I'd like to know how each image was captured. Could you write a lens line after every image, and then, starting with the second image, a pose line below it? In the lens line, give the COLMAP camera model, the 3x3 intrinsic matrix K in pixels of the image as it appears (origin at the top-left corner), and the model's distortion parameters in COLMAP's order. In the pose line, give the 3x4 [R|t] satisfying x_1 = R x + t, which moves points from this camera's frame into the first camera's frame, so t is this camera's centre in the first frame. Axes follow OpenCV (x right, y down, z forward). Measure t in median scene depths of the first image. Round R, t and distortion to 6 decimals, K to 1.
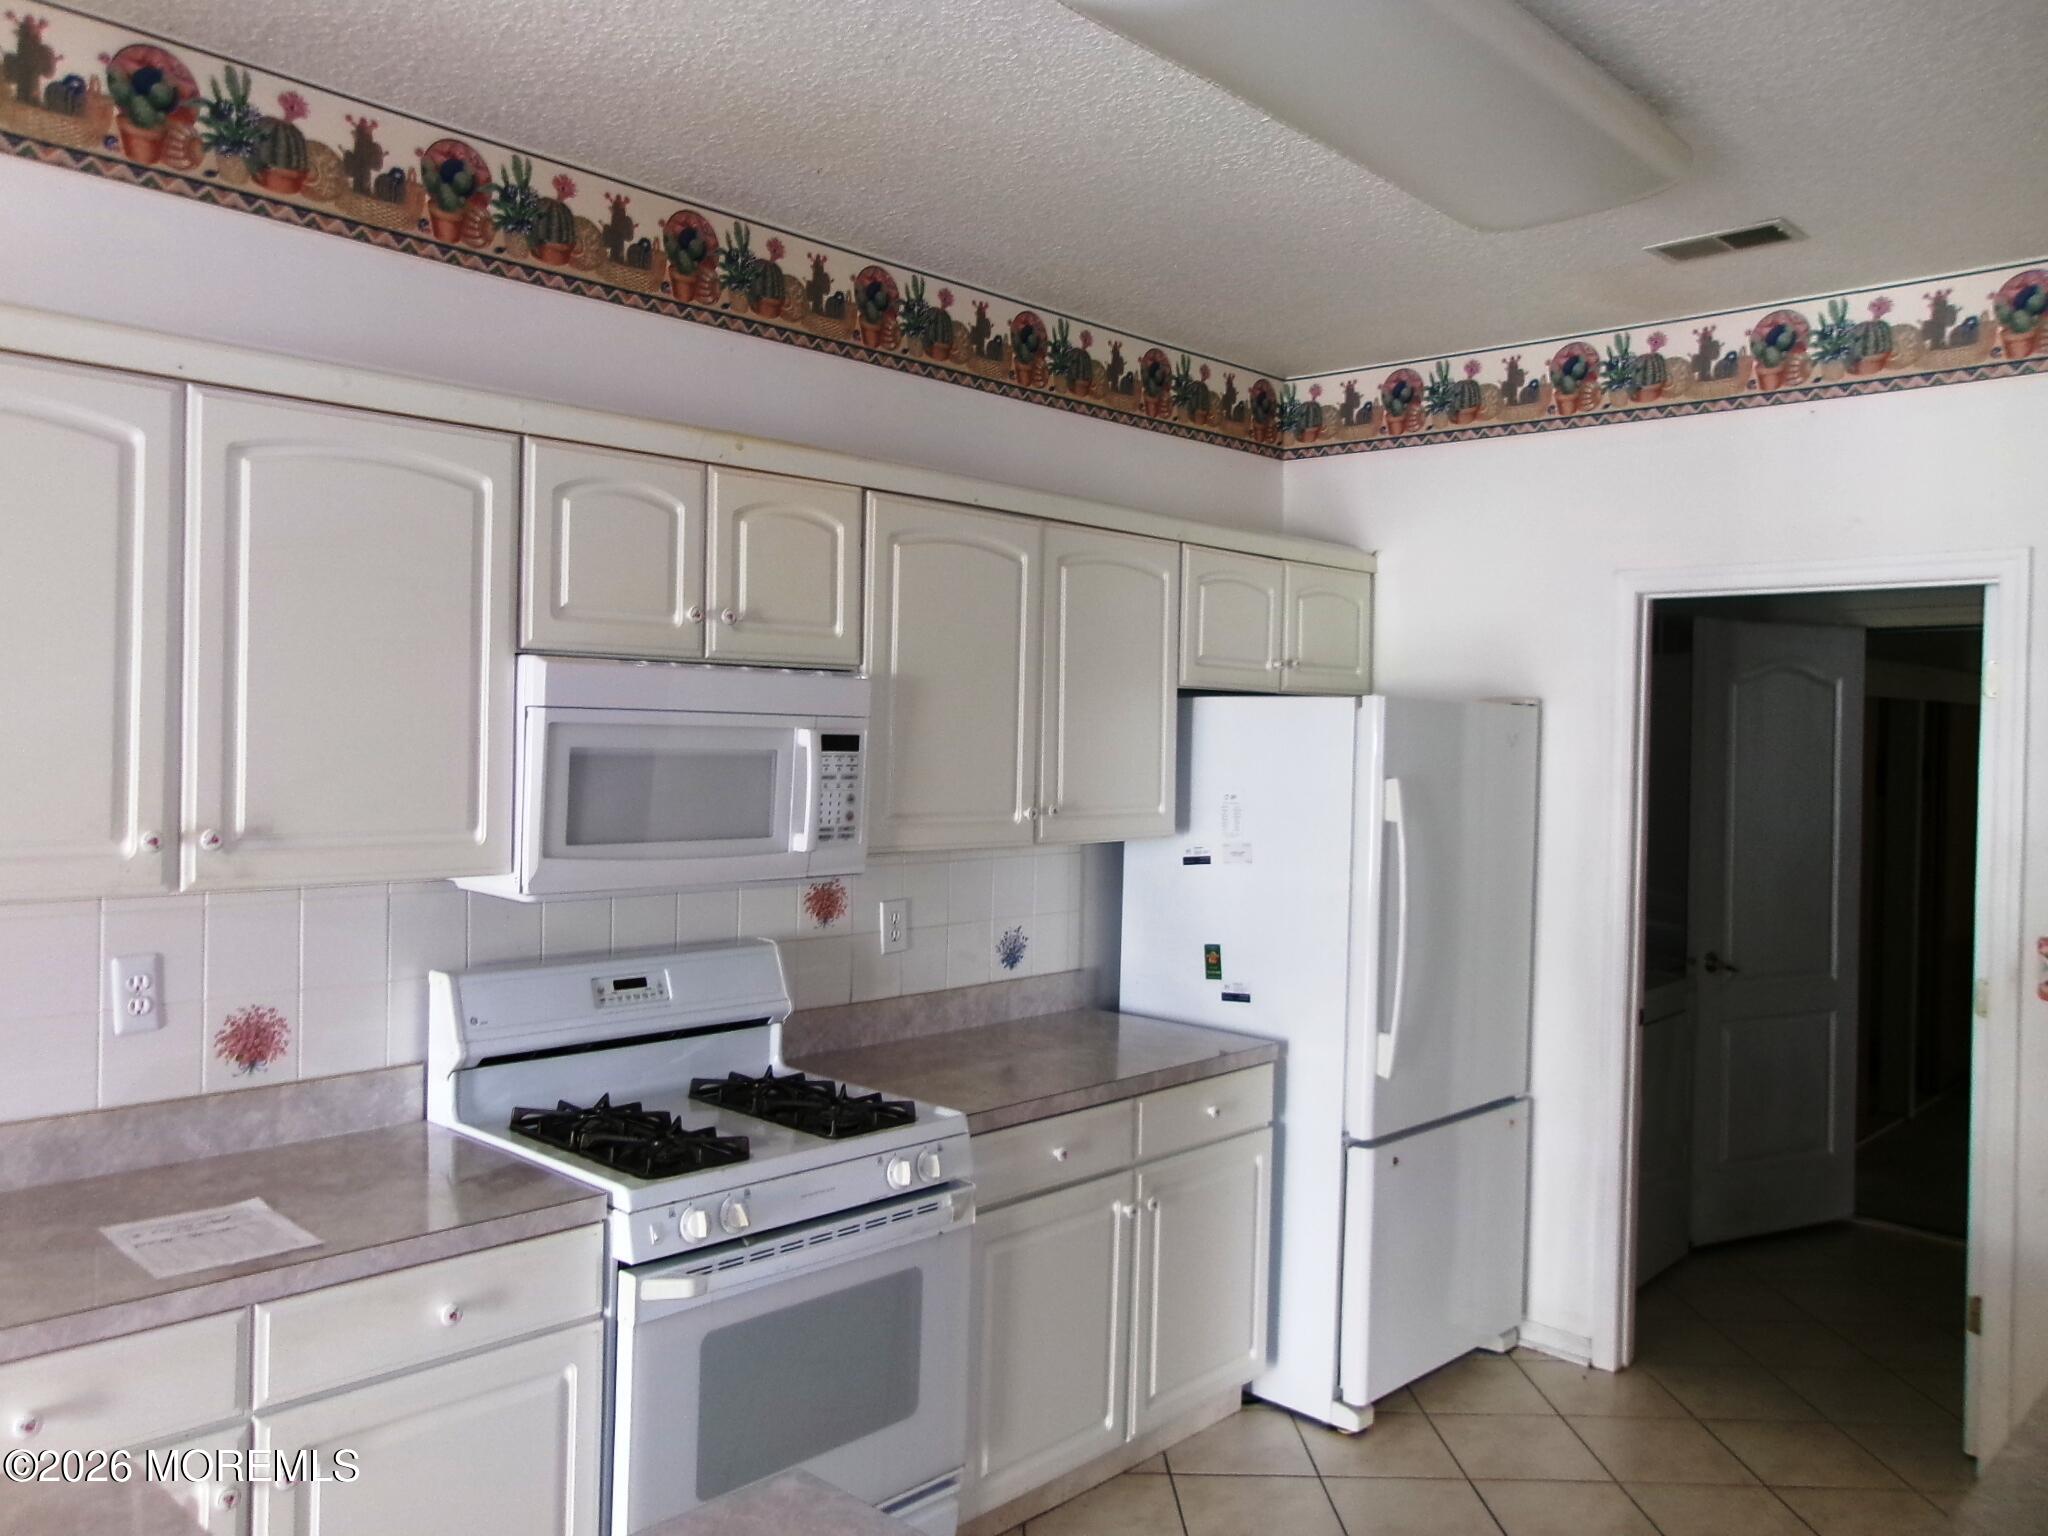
lens RADIAL K [[1594.1, 0, 987.9], [0, 1594.1, 762.5], [0, 0, 1]] dist [-0.035672, 0.099507]
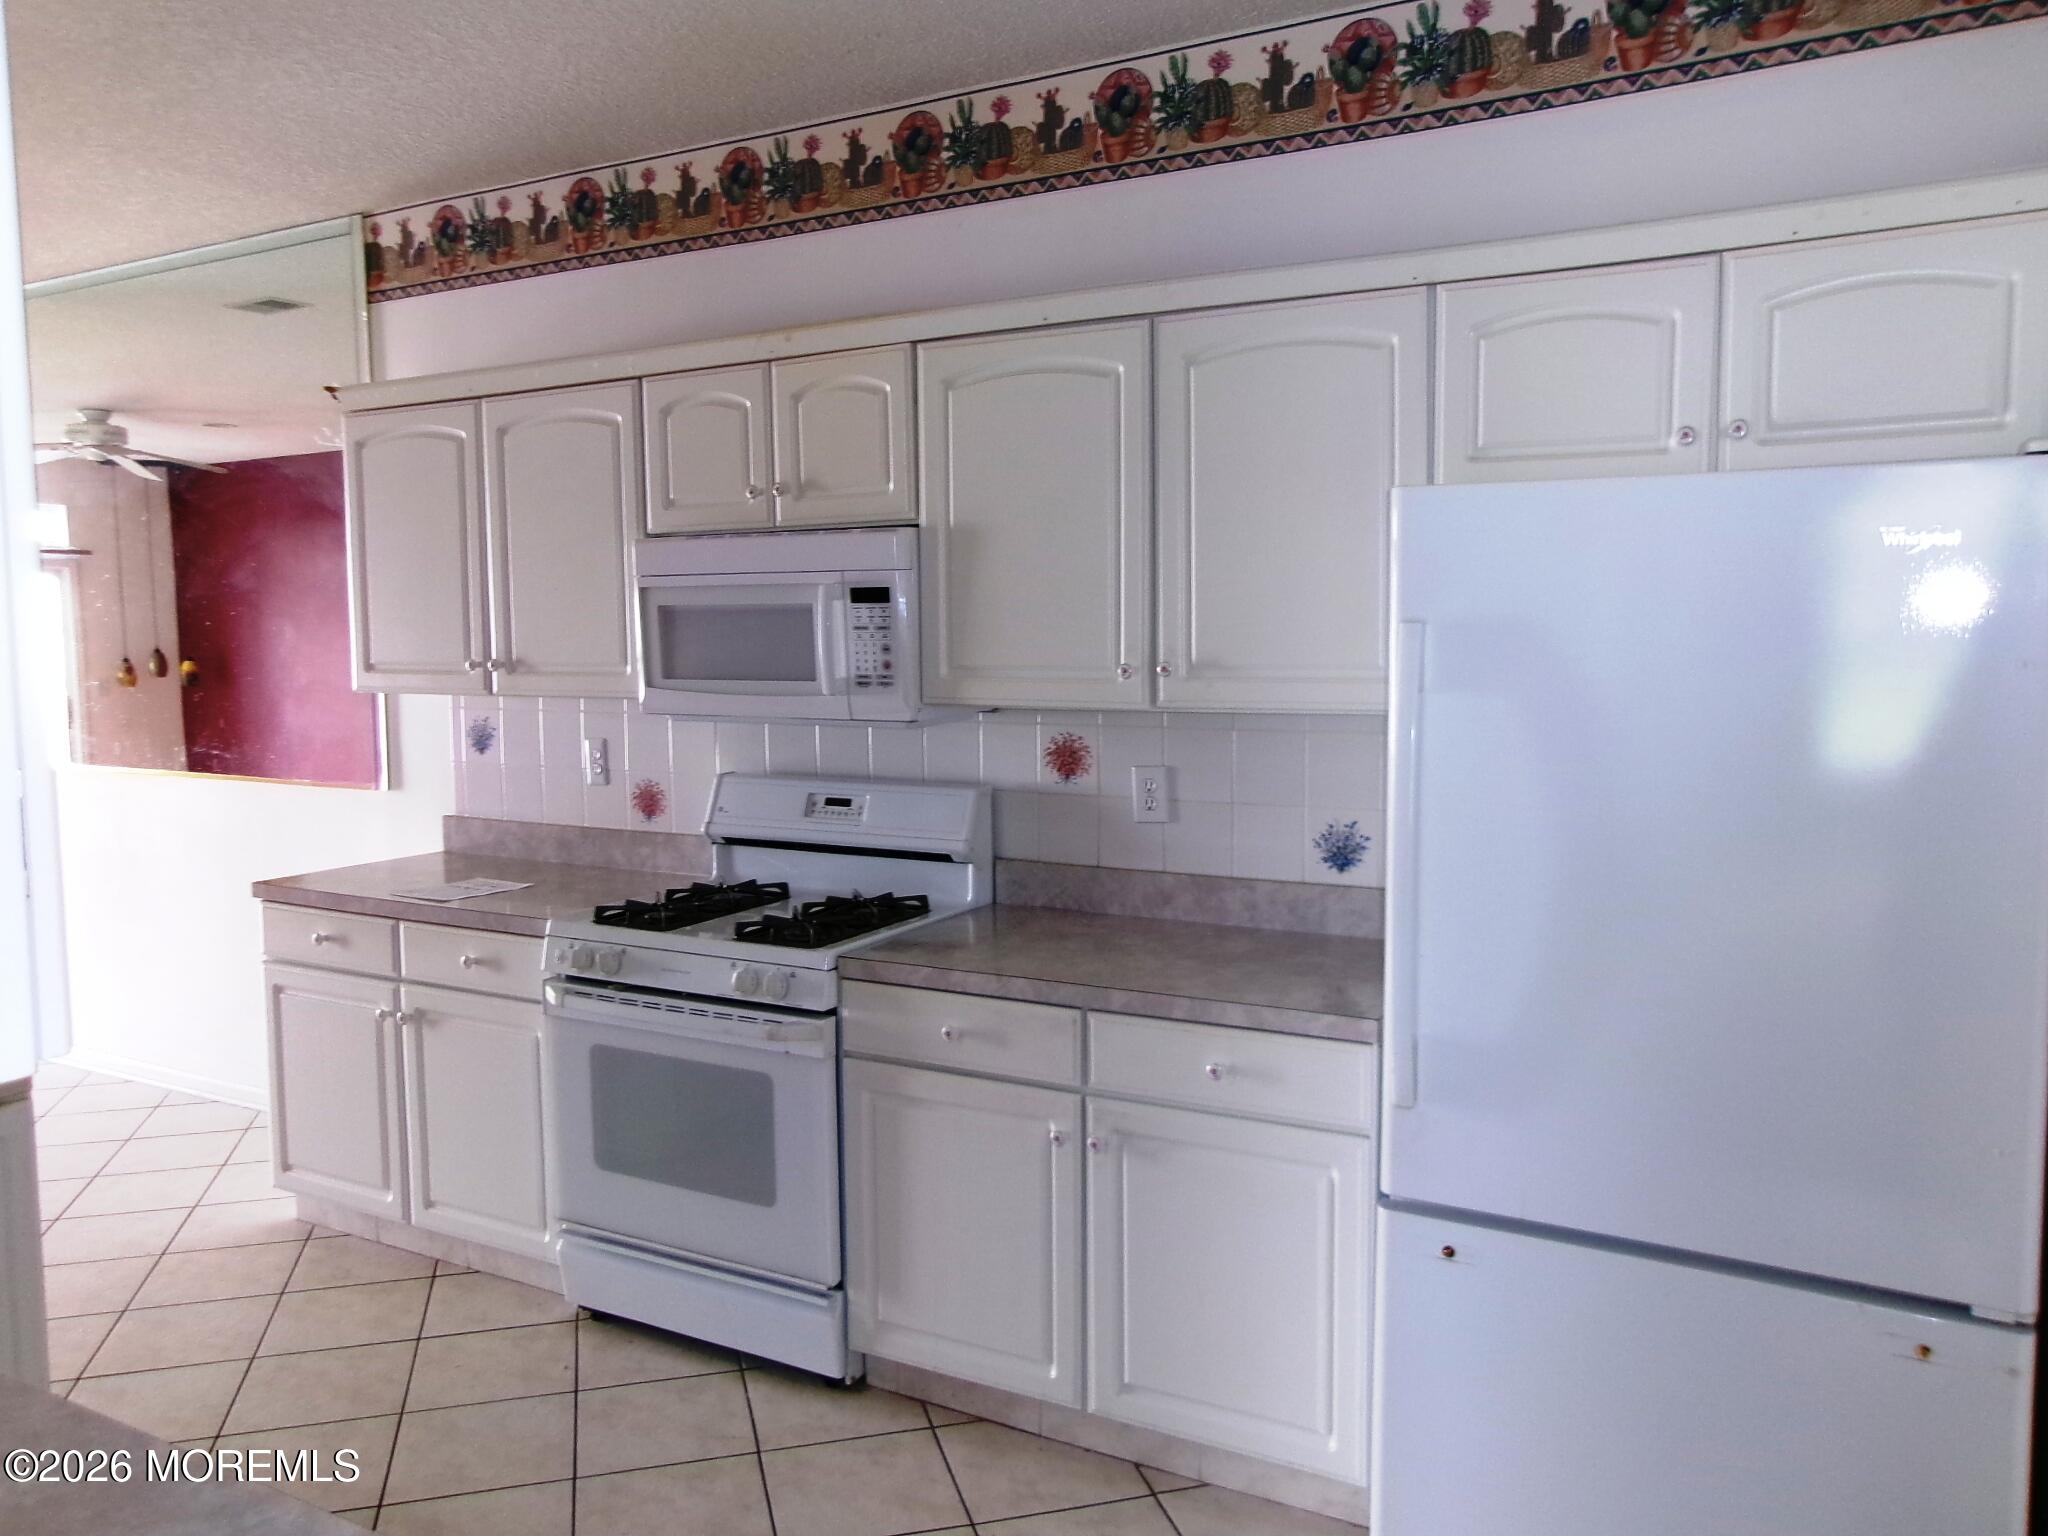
lens RADIAL K [[1532.3, 0, 1024.0], [0, 1532.3, 768.0], [0, 0, 1]] dist [0.001252, 0.116170]
pose [[0.255765, 0.067612, -0.964372, 0.921597], [-0.005776, 0.997640, 0.068413, 0.031833], [0.966722, -0.011927, 0.255552, 0.829620]]
